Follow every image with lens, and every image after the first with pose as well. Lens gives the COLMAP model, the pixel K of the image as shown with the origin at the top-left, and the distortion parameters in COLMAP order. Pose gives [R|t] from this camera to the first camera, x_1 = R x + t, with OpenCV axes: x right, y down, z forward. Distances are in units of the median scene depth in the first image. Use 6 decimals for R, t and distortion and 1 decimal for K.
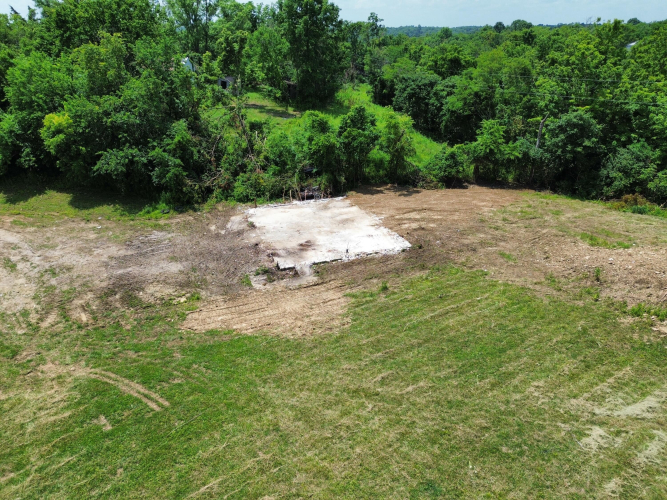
lens RADIAL K [[472.6, 0, 333.5], [0, 472.6, 250.0], [0, 0, 1]] dist [0.071167, -0.068864]
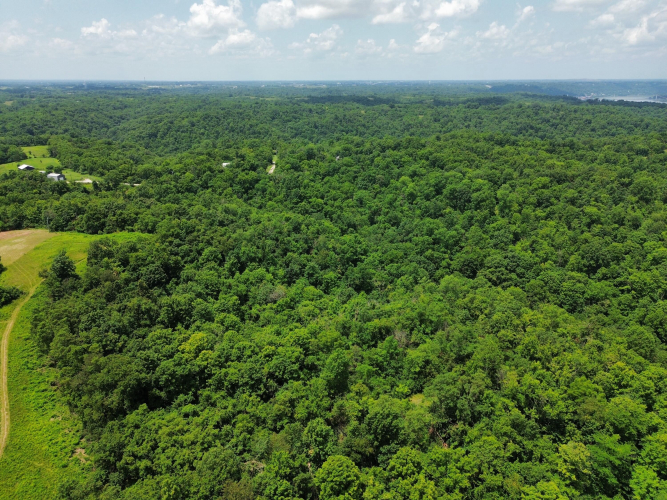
lens RADIAL K [[472.6, 0, 333.5], [0, 472.6, 250.0], [0, 0, 1]] dist [0.071167, -0.068864]
pose [[0.611922, -0.265989, 0.744850, -2.273723], [0.330511, 0.941581, 0.064715, 1.413514], [-0.718550, 0.206581, 0.664086, -7.902278]]
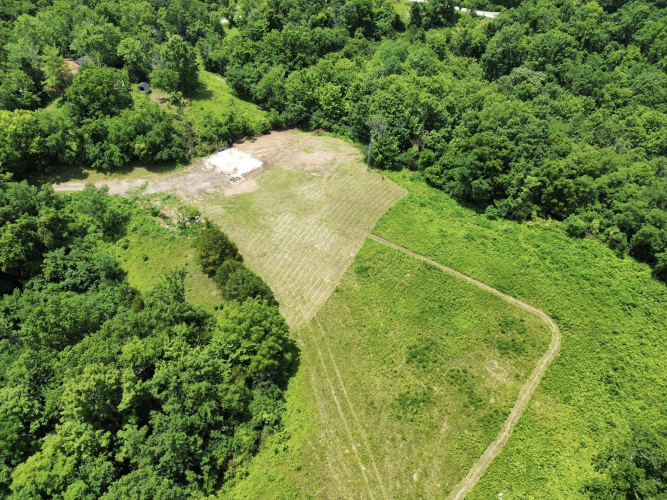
lens RADIAL K [[472.6, 0, 333.5], [0, 472.6, 250.0], [0, 0, 1]] dist [0.071167, -0.068864]
pose [[0.899237, -0.289699, 0.327792, -0.716245], [0.173851, 0.924248, 0.339913, -0.517220], [-0.401433, -0.248675, 0.881483, -2.543929]]
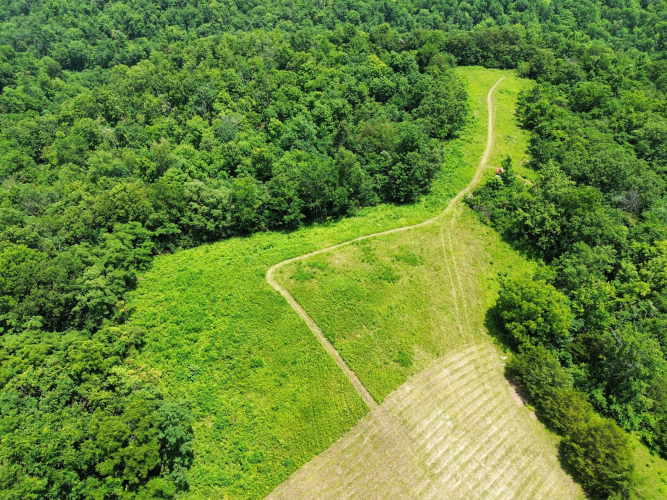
lens RADIAL K [[472.6, 0, 333.5], [0, 472.6, 250.0], [0, 0, 1]] dist [0.071167, -0.068864]
pose [[-0.996791, 0.057380, -0.055808, 0.613811], [-0.019361, 0.503680, 0.863673, -1.641716], [0.077667, 0.861983, -0.500953, 0.185691]]
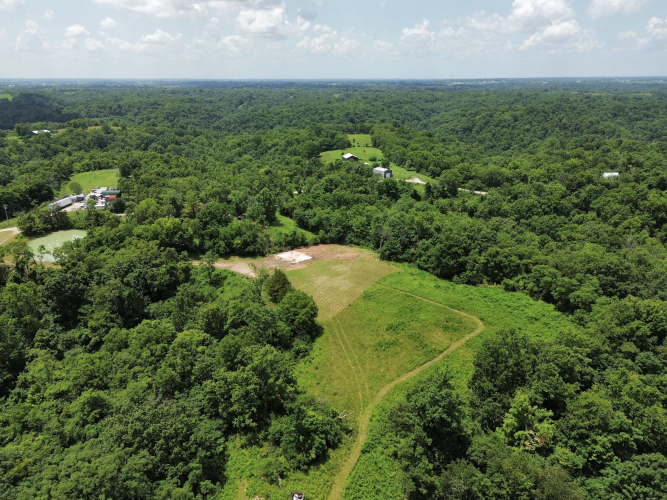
lens RADIAL K [[472.6, 0, 333.5], [0, 472.6, 250.0], [0, 0, 1]] dist [0.071167, -0.068864]
pose [[0.943180, -0.112361, 0.312709, -1.275092], [0.138277, 0.988458, -0.061897, 0.270511], [-0.302145, 0.101620, 0.947830, -4.205365]]
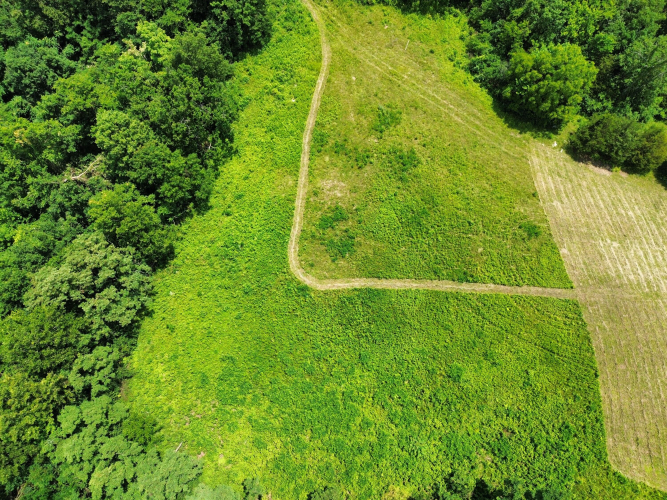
lens RADIAL K [[472.6, 0, 333.5], [0, 472.6, 250.0], [0, 0, 1]] dist [0.071167, -0.068864]
pose [[-0.496398, 0.814049, -0.301520, 1.242302], [-0.353047, 0.128001, 0.926808, -1.026549], [0.793062, 0.566516, 0.223858, -1.452635]]
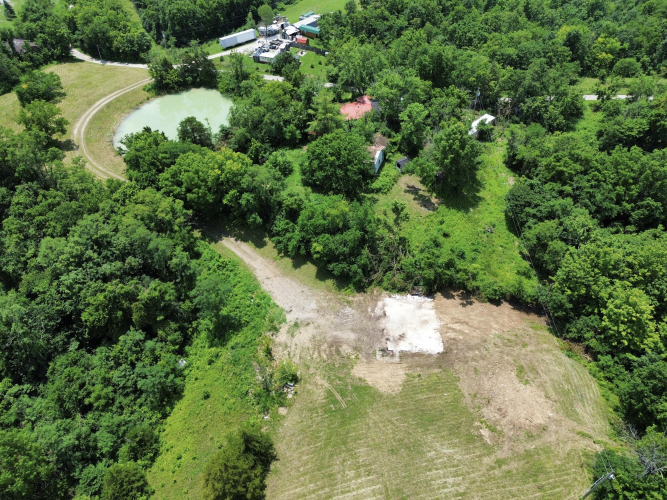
lens RADIAL K [[472.6, 0, 333.5], [0, 472.6, 250.0], [0, 0, 1]] dist [0.071167, -0.068864]
pose [[0.924329, 0.253926, -0.284847, 0.194983], [-0.152368, 0.929968, 0.334580, -1.154342], [0.349857, -0.265860, 0.898286, -1.203699]]
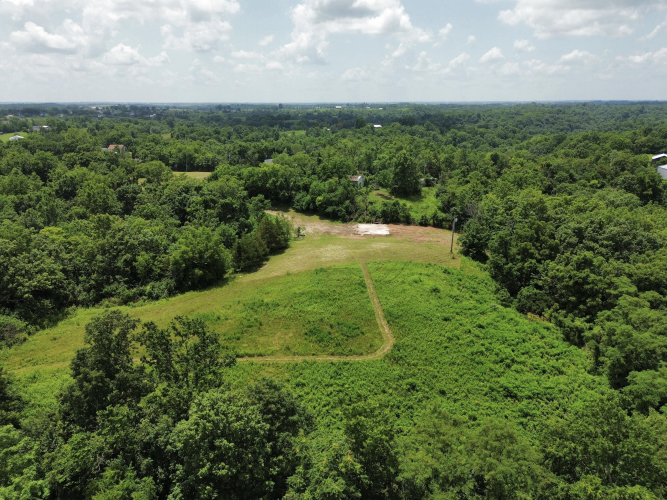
lens RADIAL K [[472.6, 0, 333.5], [0, 472.6, 250.0], [0, 0, 1]] dist [0.071167, -0.068864]
pose [[0.908670, 0.124810, -0.398423, 1.323390], [-0.174592, 0.980421, -0.091058, 0.566003], [0.379257, 0.152303, 0.912671, -2.846964]]
